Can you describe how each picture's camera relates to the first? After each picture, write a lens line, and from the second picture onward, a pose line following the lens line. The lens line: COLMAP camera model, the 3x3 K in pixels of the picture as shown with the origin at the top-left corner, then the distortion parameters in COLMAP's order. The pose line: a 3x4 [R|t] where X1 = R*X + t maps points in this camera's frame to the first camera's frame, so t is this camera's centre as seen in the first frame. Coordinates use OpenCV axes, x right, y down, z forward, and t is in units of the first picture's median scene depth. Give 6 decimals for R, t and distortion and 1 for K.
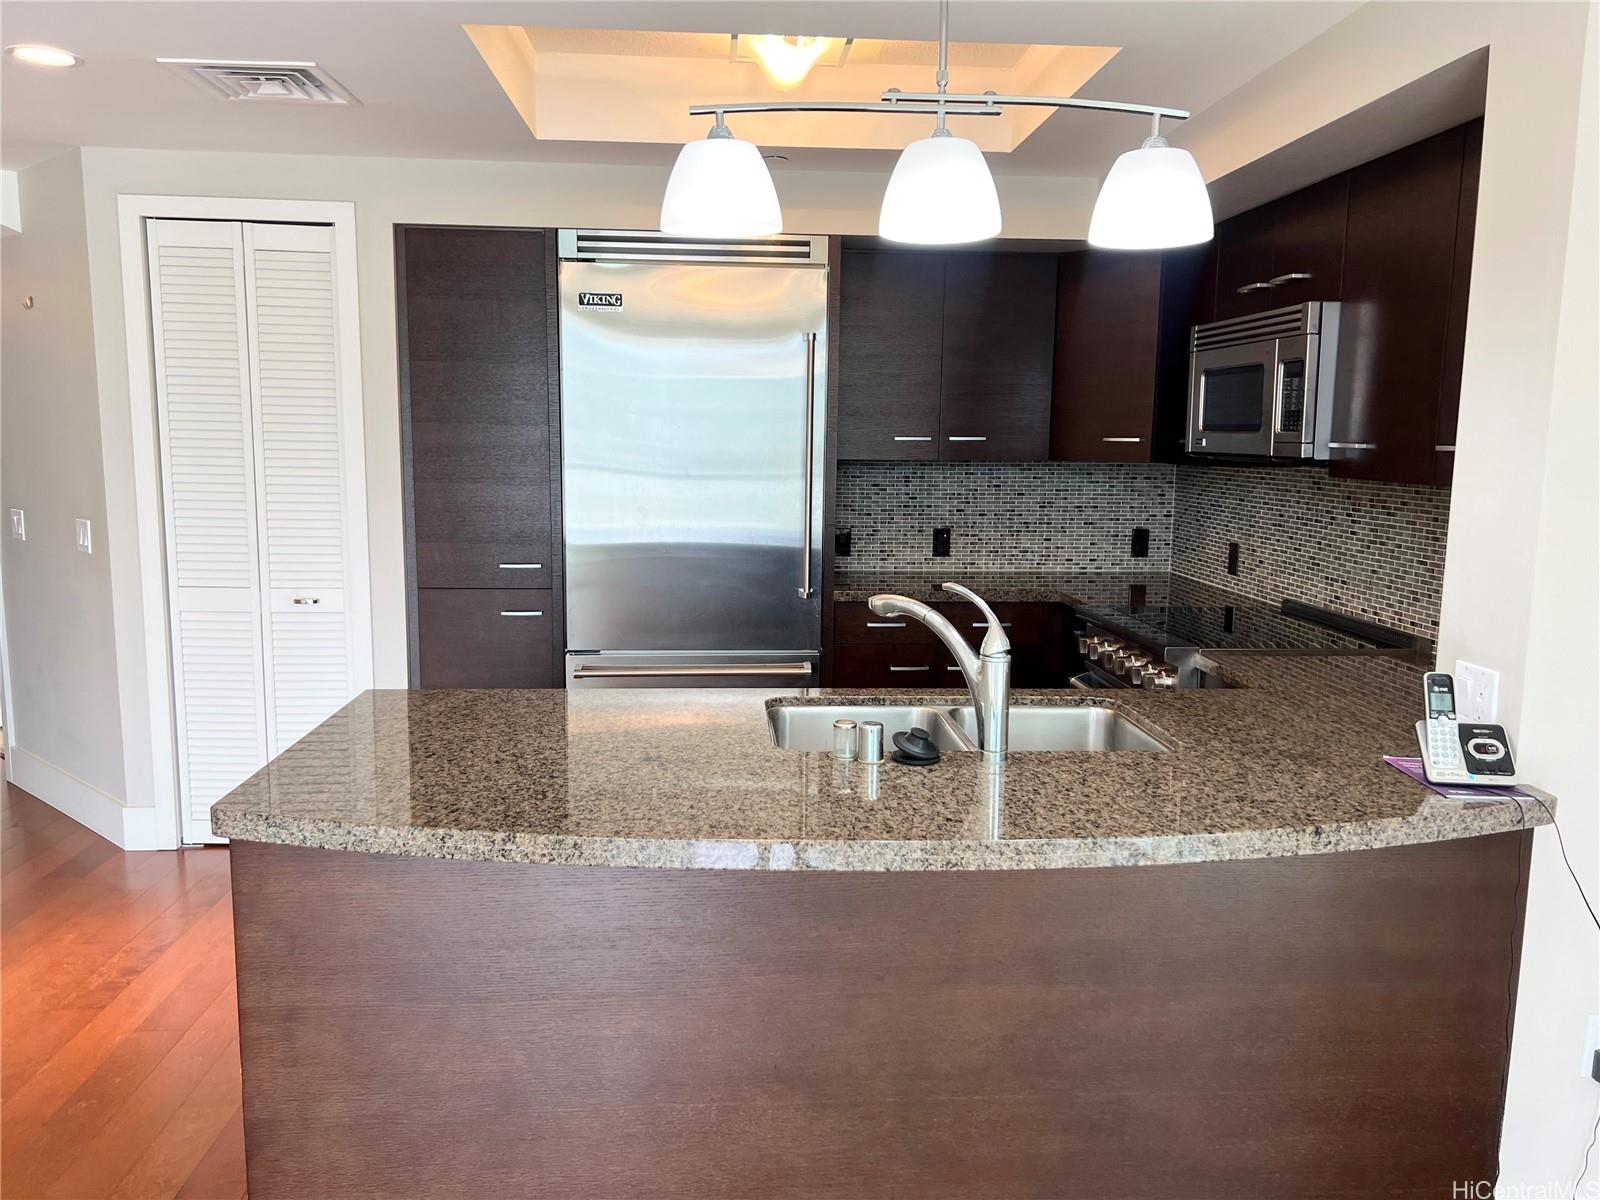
lens RADIAL K [[1209.8, 0, 792.9], [0, 1209.8, 591.7], [0, 0, 1]] dist [0.029730, -0.020317]
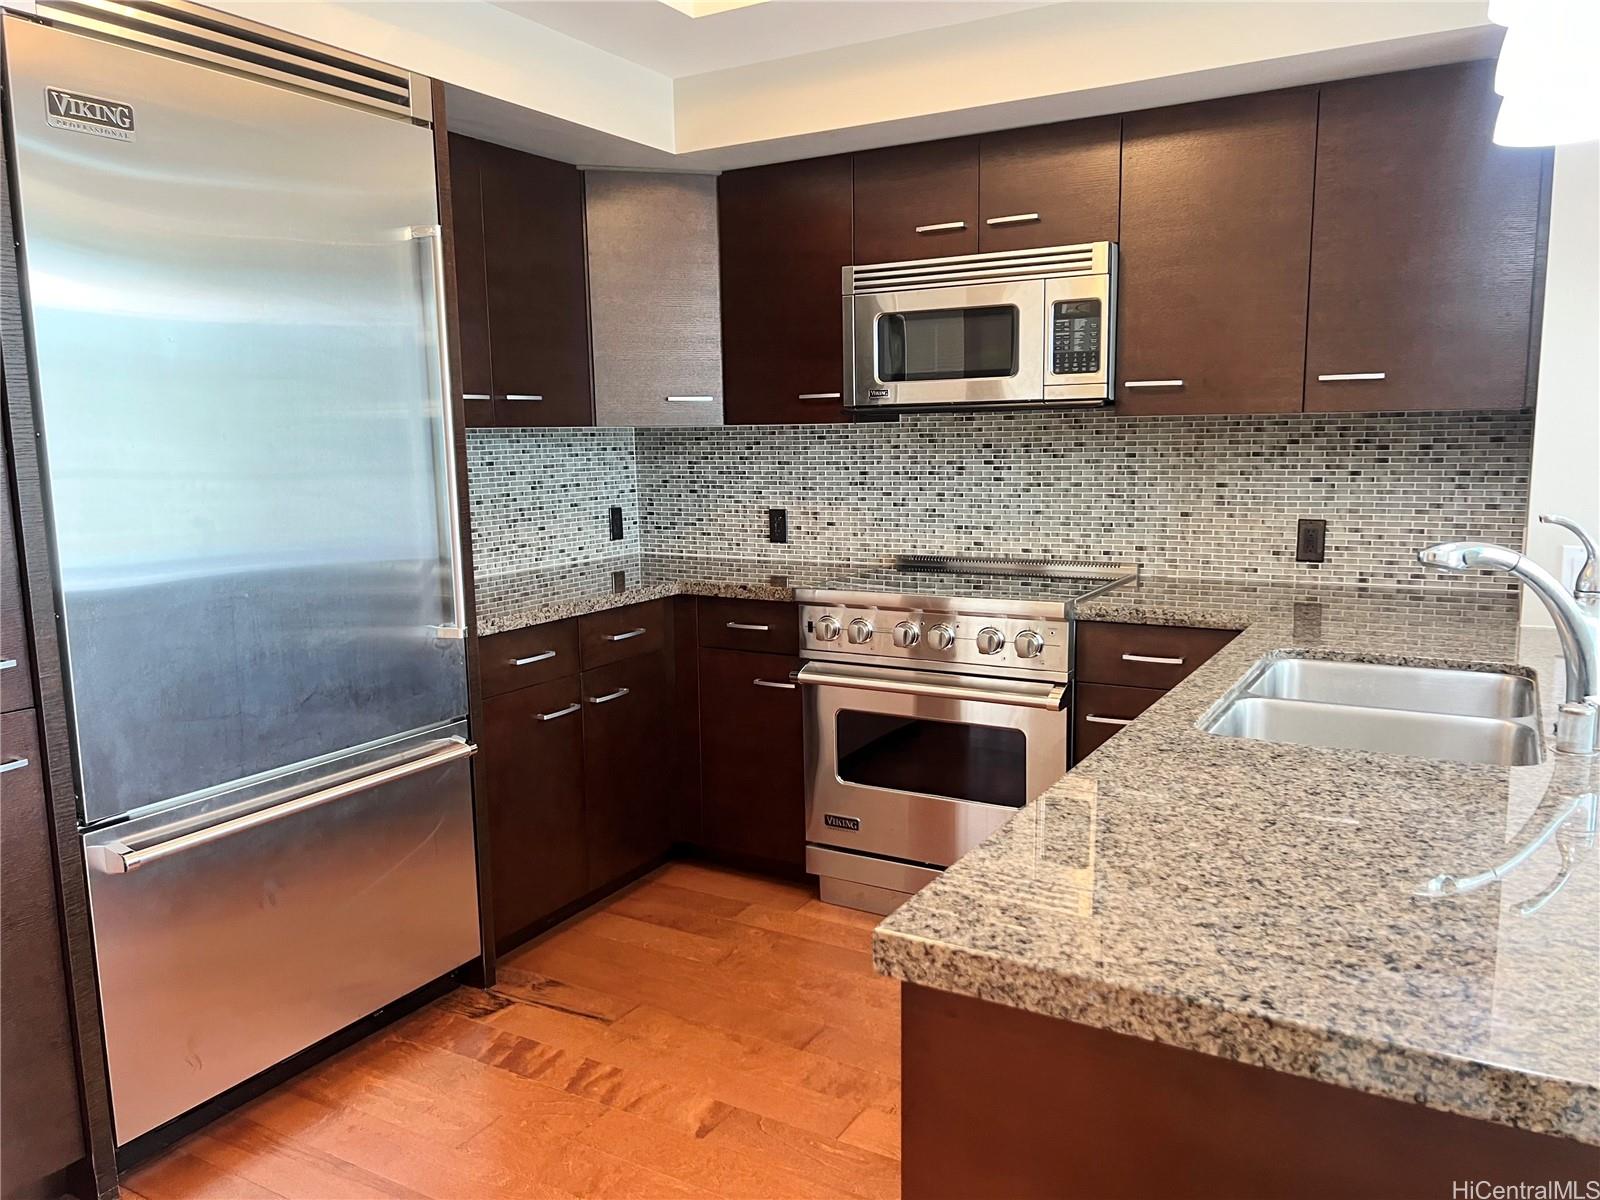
lens RADIAL K [[1209.8, 0, 801.5], [0, 1209.8, 610.7], [0, 0, 1]] dist [0.029730, -0.020317]
pose [[0.558545, -0.144146, 0.816854, -0.435681], [0.133692, 0.987553, 0.082853, -0.039788], [-0.818630, 0.062930, 0.570864, 0.485475]]
